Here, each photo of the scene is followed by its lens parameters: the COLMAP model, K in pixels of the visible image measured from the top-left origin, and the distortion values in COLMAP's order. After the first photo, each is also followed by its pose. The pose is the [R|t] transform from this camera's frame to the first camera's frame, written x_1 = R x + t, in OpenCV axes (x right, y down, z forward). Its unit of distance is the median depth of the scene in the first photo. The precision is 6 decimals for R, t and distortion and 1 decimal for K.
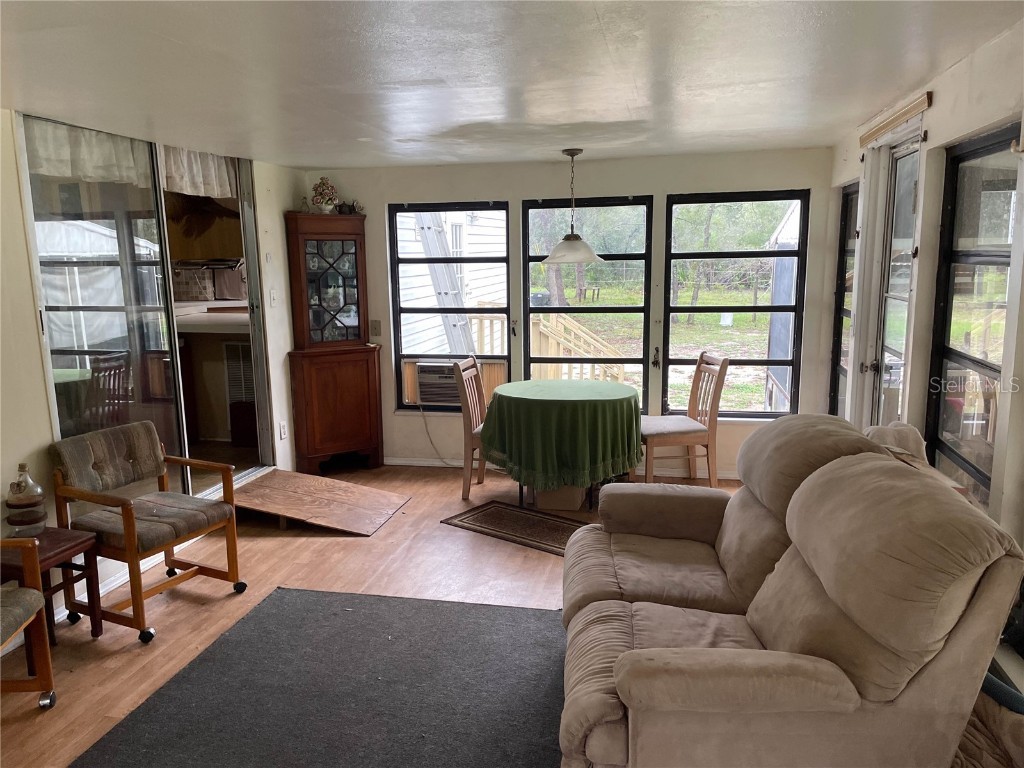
lens RADIAL K [[789.0, 0, 507.3], [0, 789.0, 385.5], [0, 0, 1]] dist [0.041547, -0.010129]
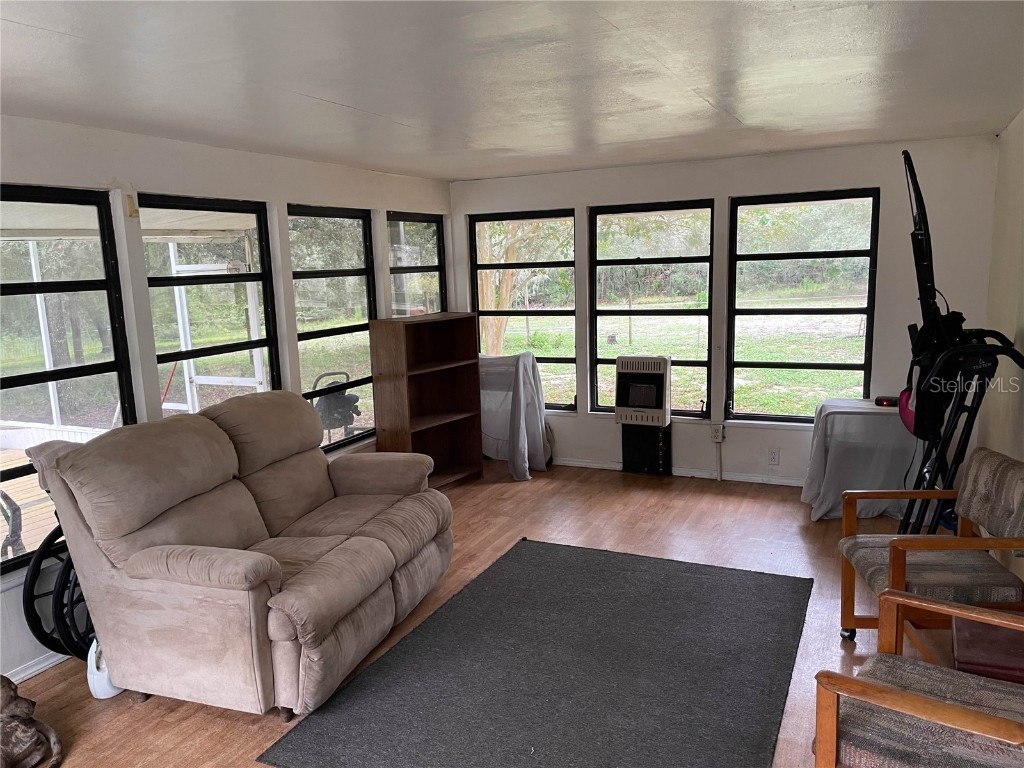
lens RADIAL K [[789.0, 0, 507.2], [0, 789.0, 393.7], [0, 0, 1]] dist [0.041547, -0.010129]
pose [[0.969707, 0.026524, -0.242828, 0.176298], [-0.024691, 0.999639, 0.010586, 0.002893], [0.243021, -0.004270, 0.970012, -0.037440]]
